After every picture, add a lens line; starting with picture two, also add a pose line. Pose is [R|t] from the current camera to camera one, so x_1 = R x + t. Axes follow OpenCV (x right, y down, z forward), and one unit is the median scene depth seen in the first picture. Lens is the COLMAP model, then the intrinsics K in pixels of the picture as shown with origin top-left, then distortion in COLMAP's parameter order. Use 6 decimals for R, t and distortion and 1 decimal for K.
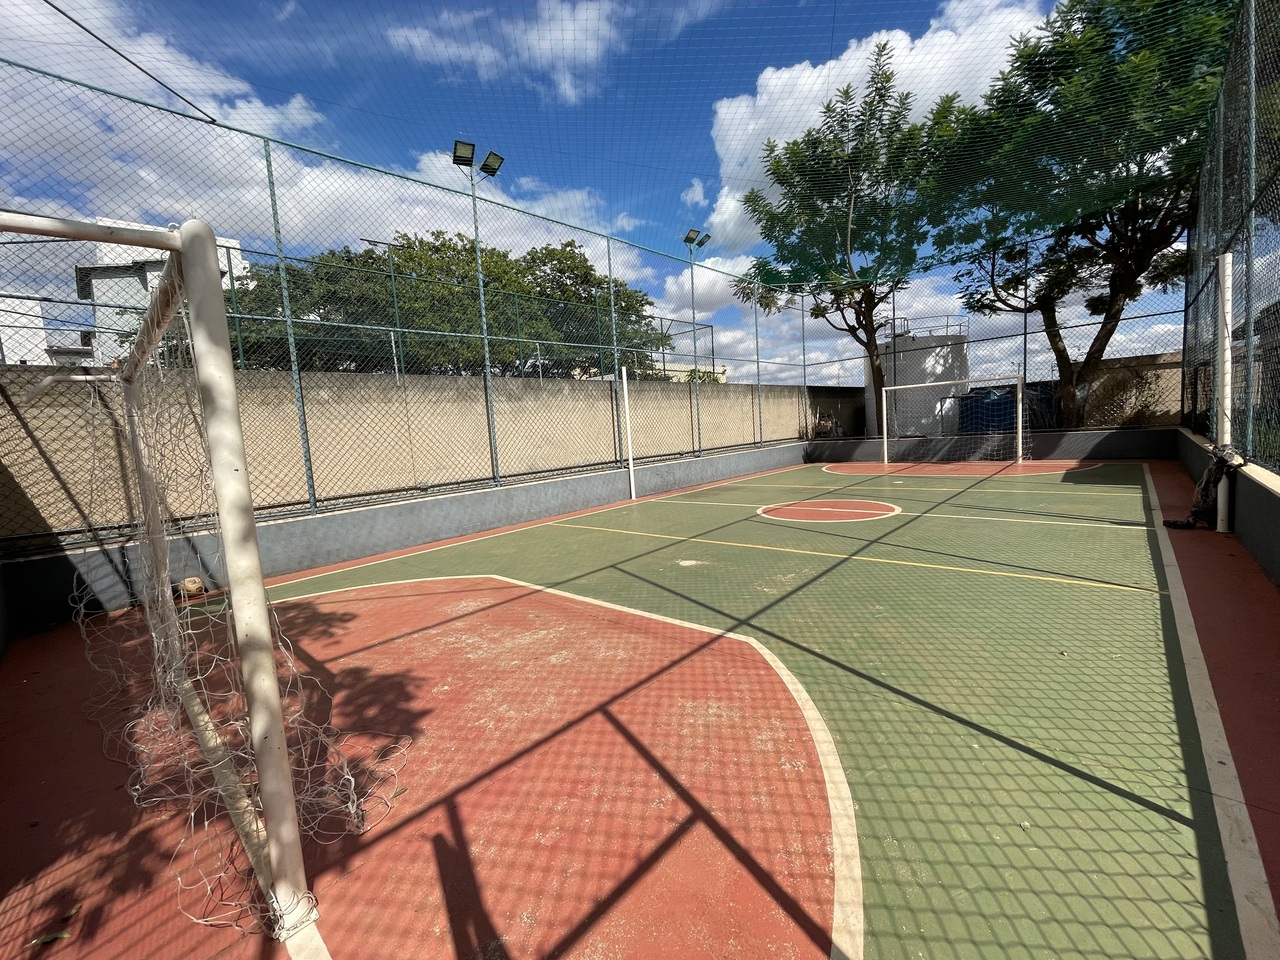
lens RADIAL K [[522.4, 0, 636.3], [0, 522.4, 477.9], [0, 0, 1]] dist [0.000355, 0.000055]
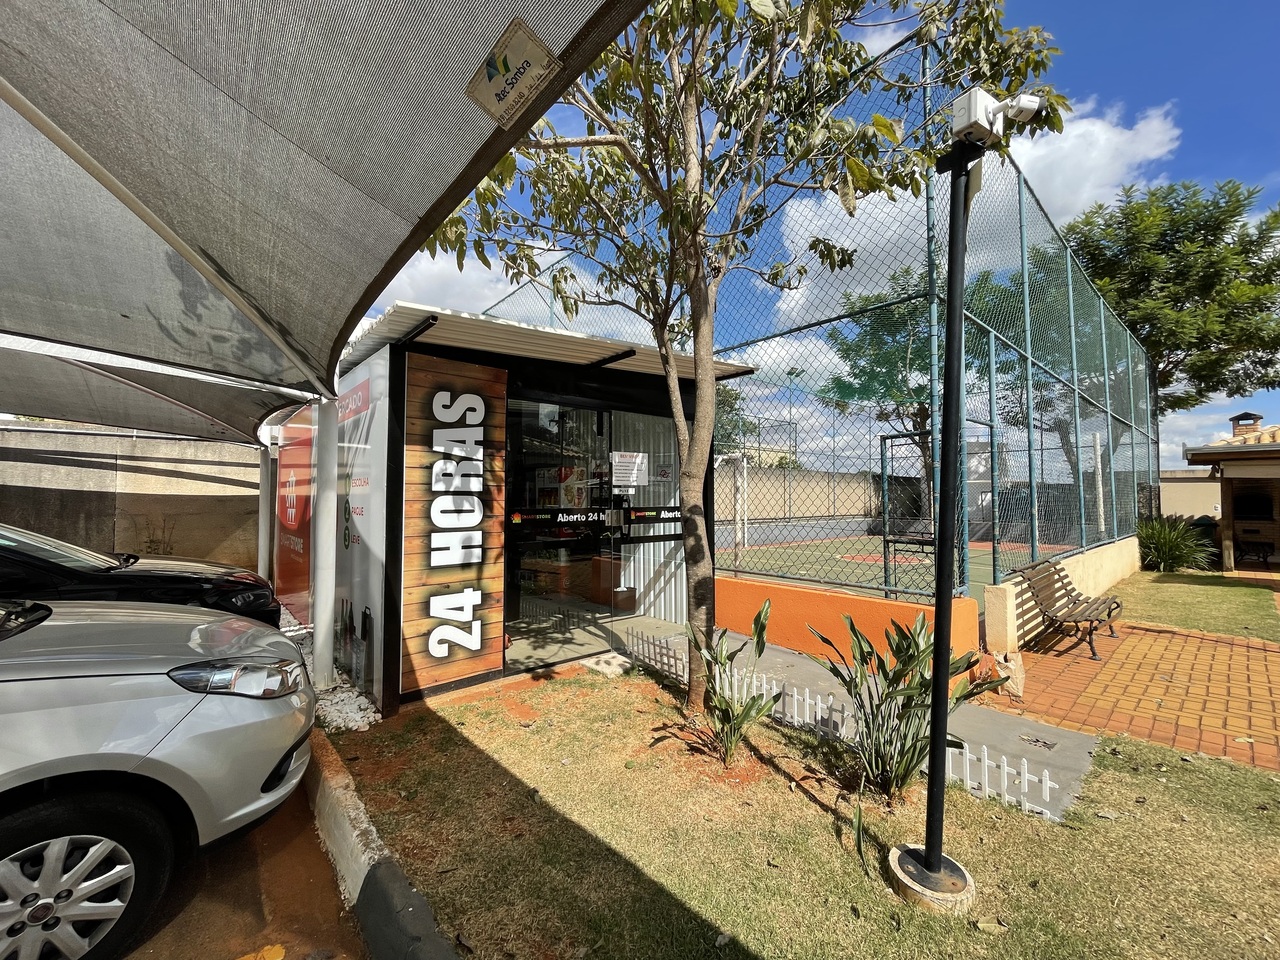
lens RADIAL K [[522.4, 0, 644.4], [0, 522.4, 478.9], [0, 0, 1]] dist [0.000355, 0.000055]
pose [[0.992663, 0.066752, -0.100814, -0.096868], [-0.078991, 0.989290, -0.122744, 0.034538], [0.091541, 0.129807, 0.987305, -0.314809]]
